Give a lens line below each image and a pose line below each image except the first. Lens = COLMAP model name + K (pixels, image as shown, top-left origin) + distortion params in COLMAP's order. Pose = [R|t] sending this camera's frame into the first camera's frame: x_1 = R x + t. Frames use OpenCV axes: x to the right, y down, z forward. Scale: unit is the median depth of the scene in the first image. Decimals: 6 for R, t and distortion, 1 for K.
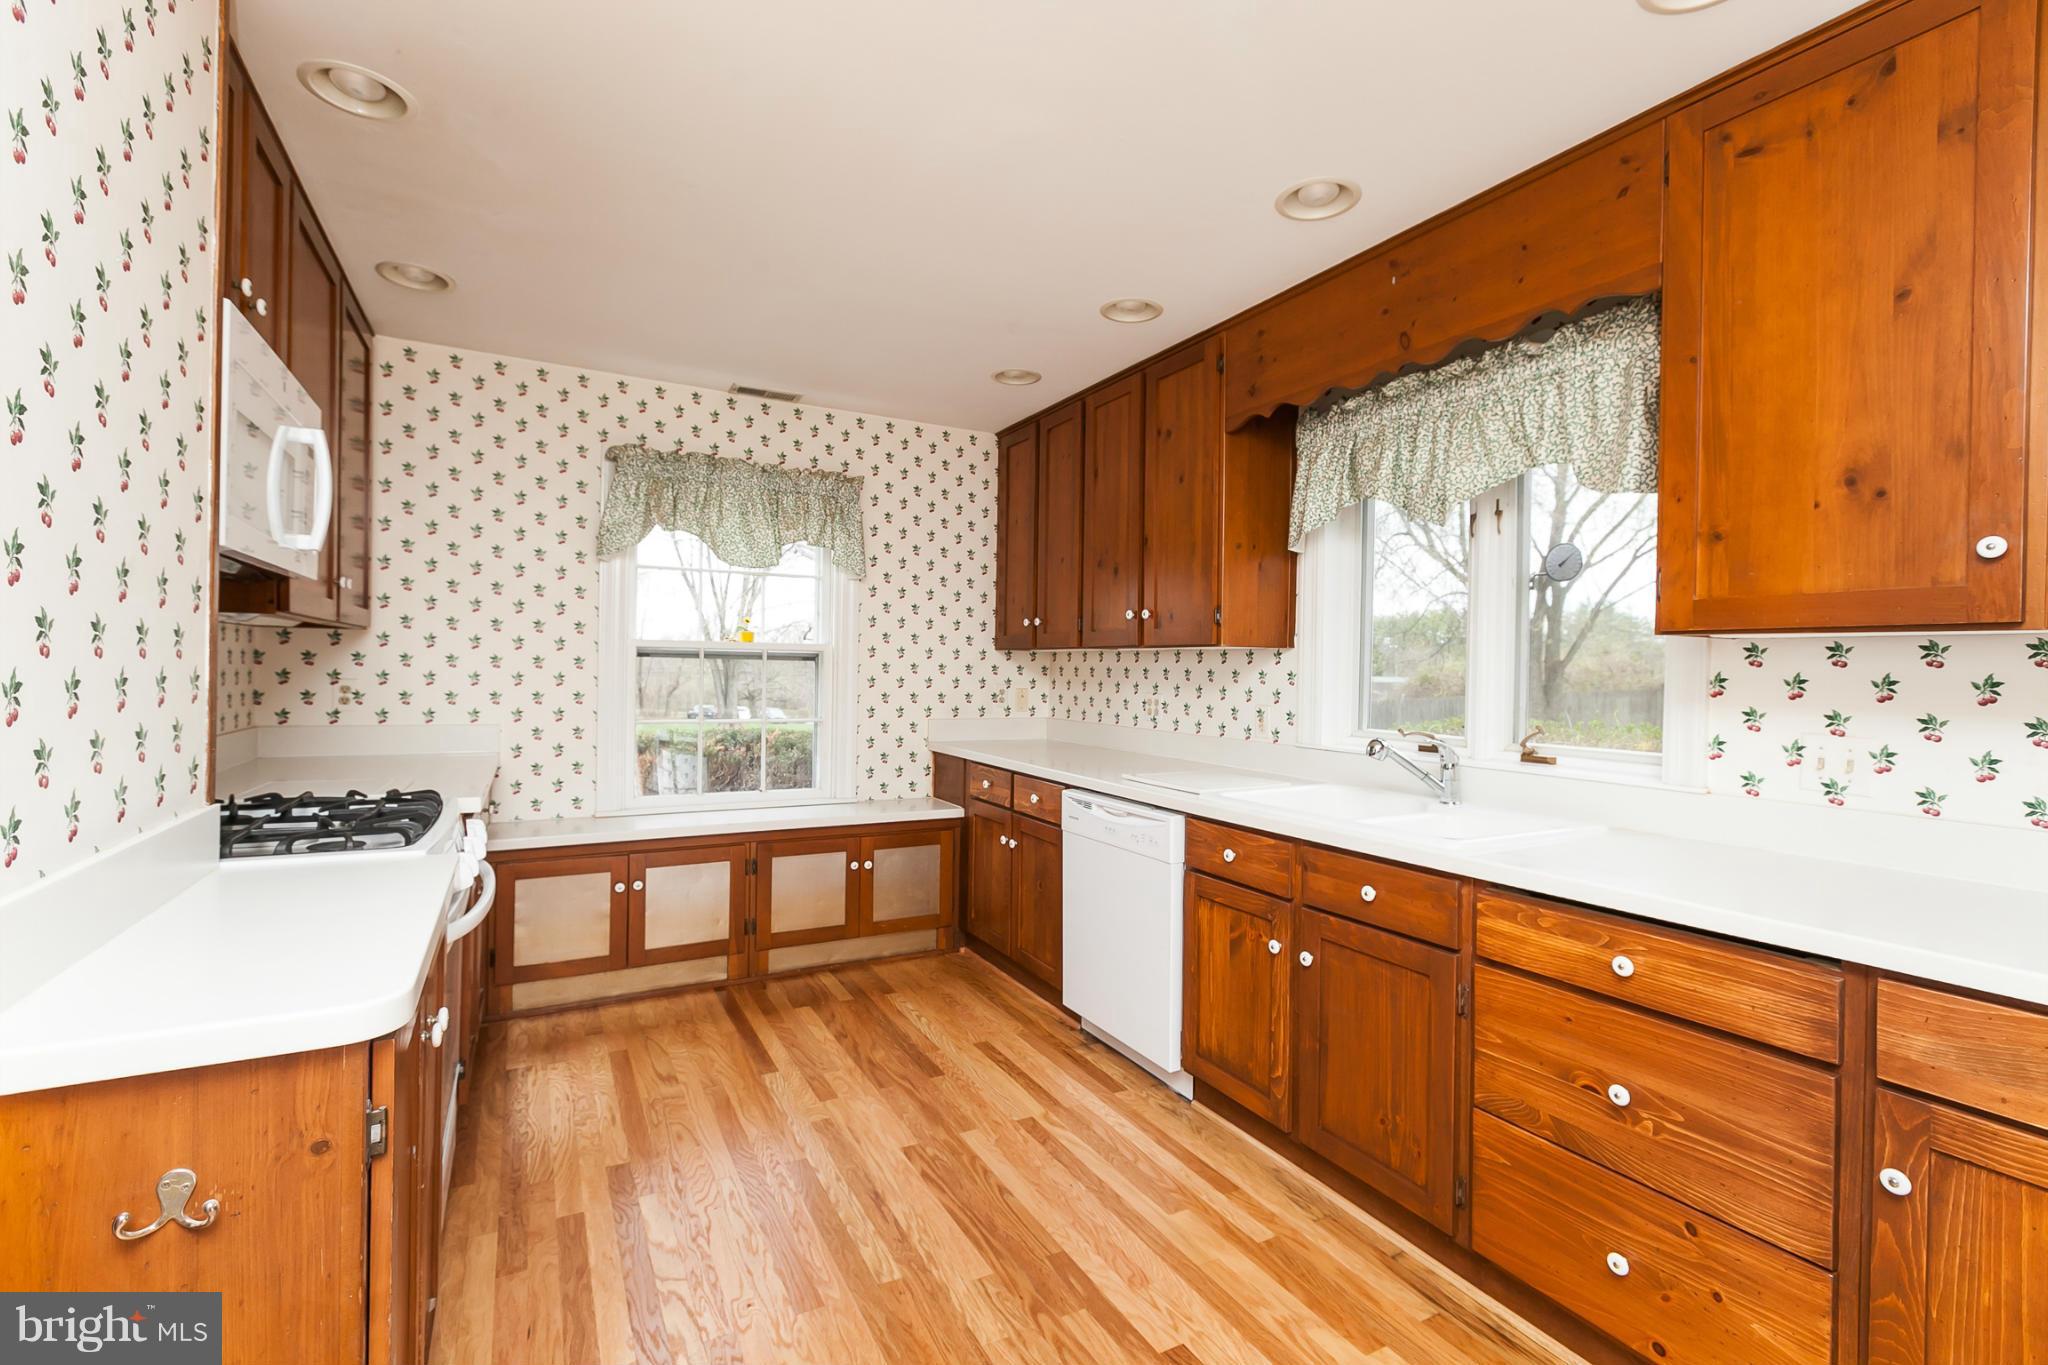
lens RADIAL K [[909.5, 0, 1024.9], [0, 909.5, 677.1], [0, 0, 1]] dist [-0.001260, 0.001947]
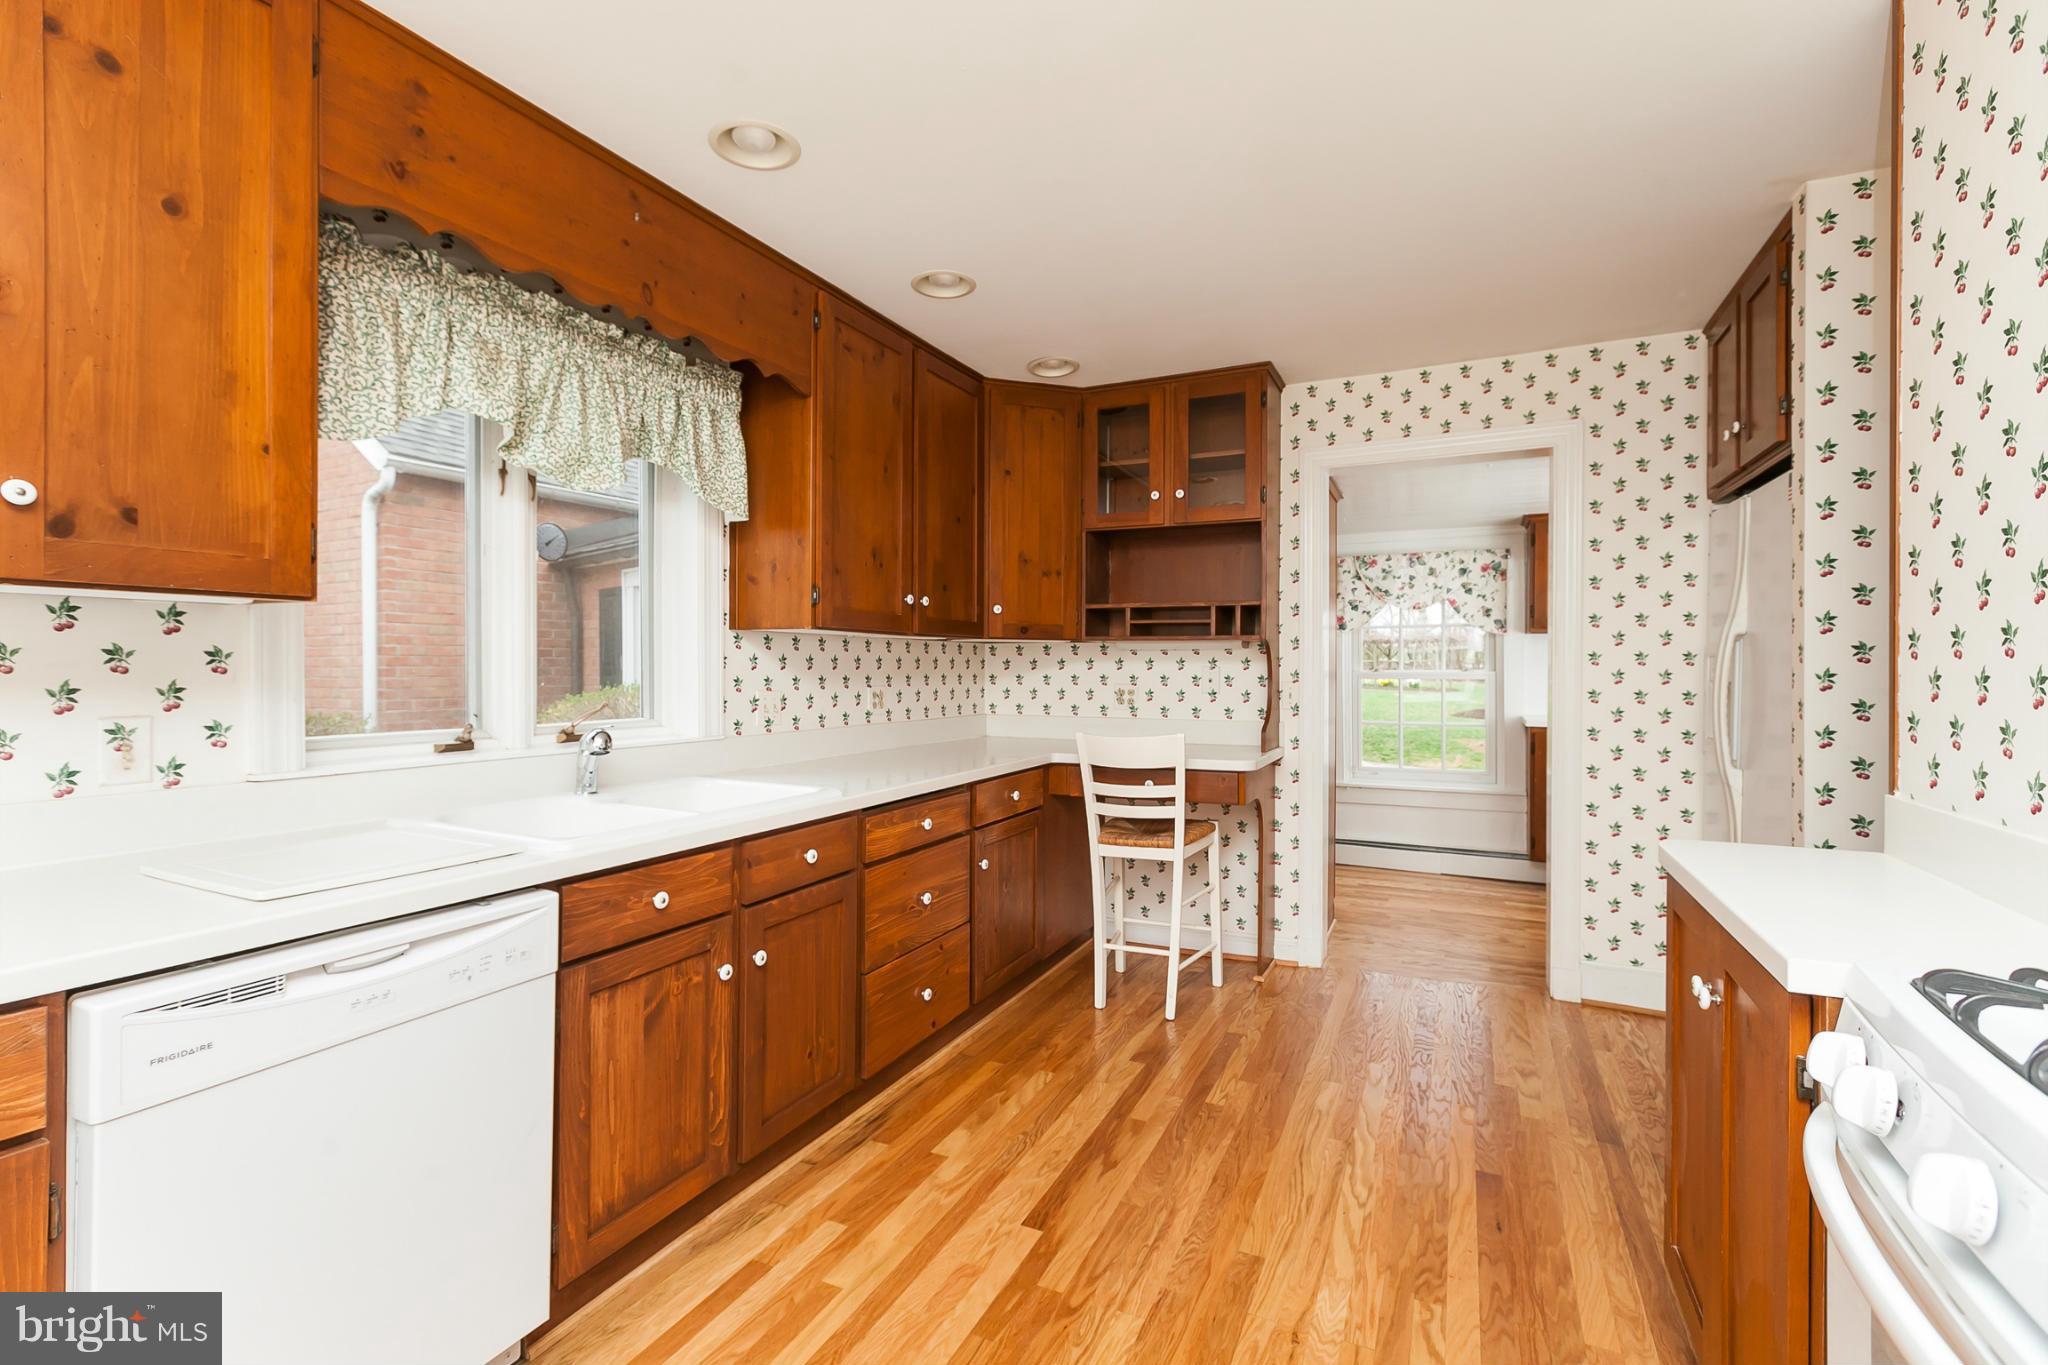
lens RADIAL K [[909.5, 0, 1017.3], [0, 909.5, 670.6], [0, 0, 1]] dist [-0.001260, 0.001947]
pose [[-0.576893, -0.024980, 0.816438, -0.654062], [-0.009616, 0.999671, 0.023792, -0.014795], [-0.816763, 0.005874, -0.576943, 1.425178]]
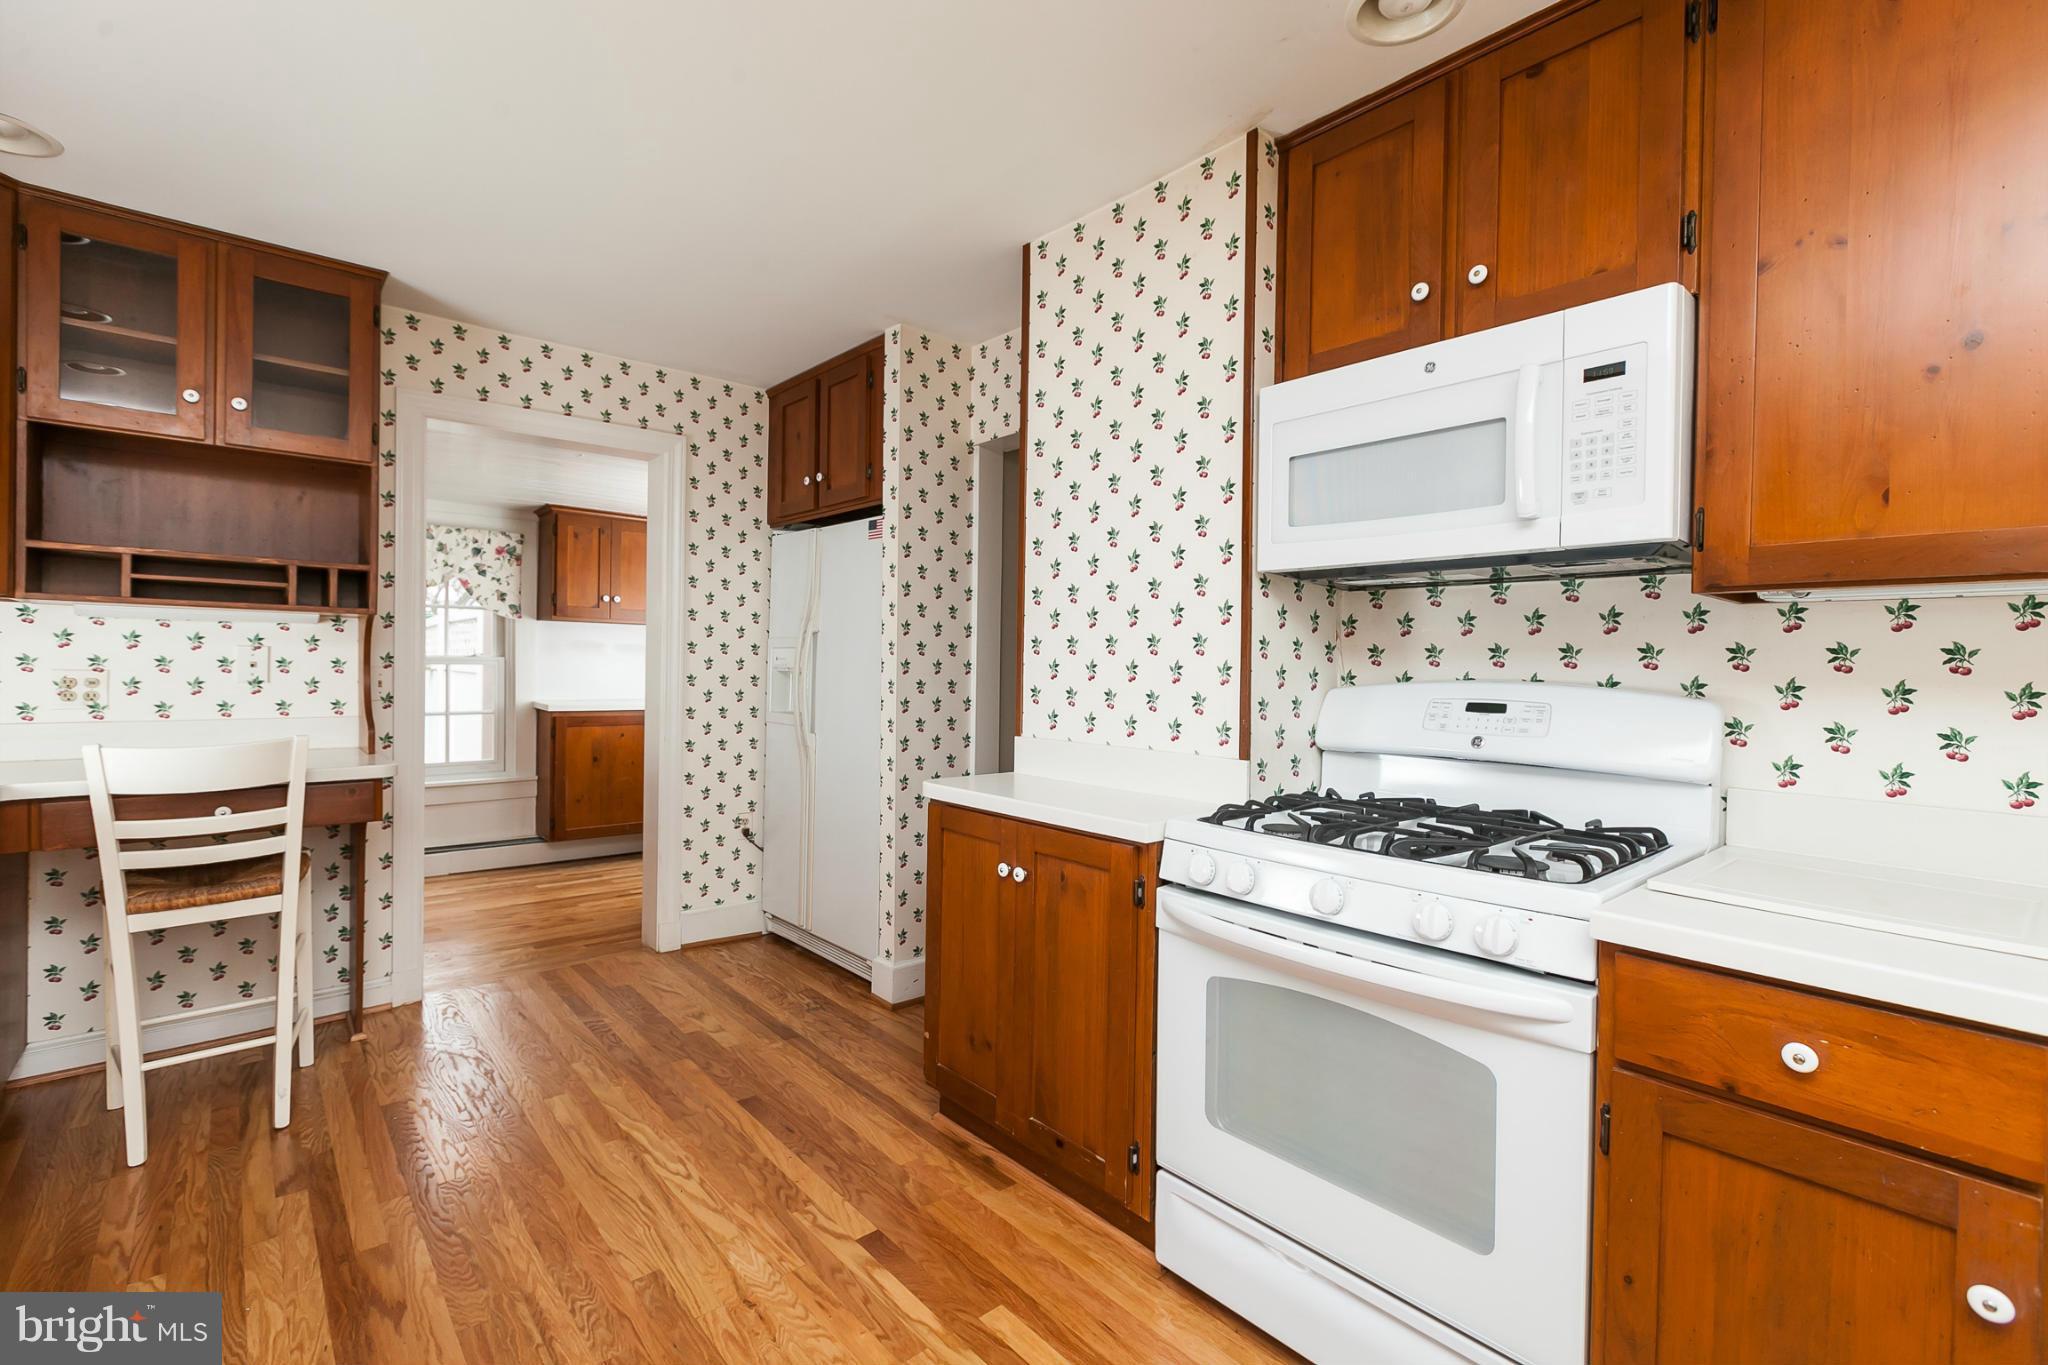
lens RADIAL K [[909.5, 0, 1018.7], [0, 909.5, 678.6], [0, 0, 1]] dist [-0.001260, 0.001947]
pose [[-0.976413, -0.037597, -0.212613, -0.179760], [-0.041851, 0.999003, 0.015539, -0.002306], [0.211817, 0.024071, -0.977013, 1.622258]]
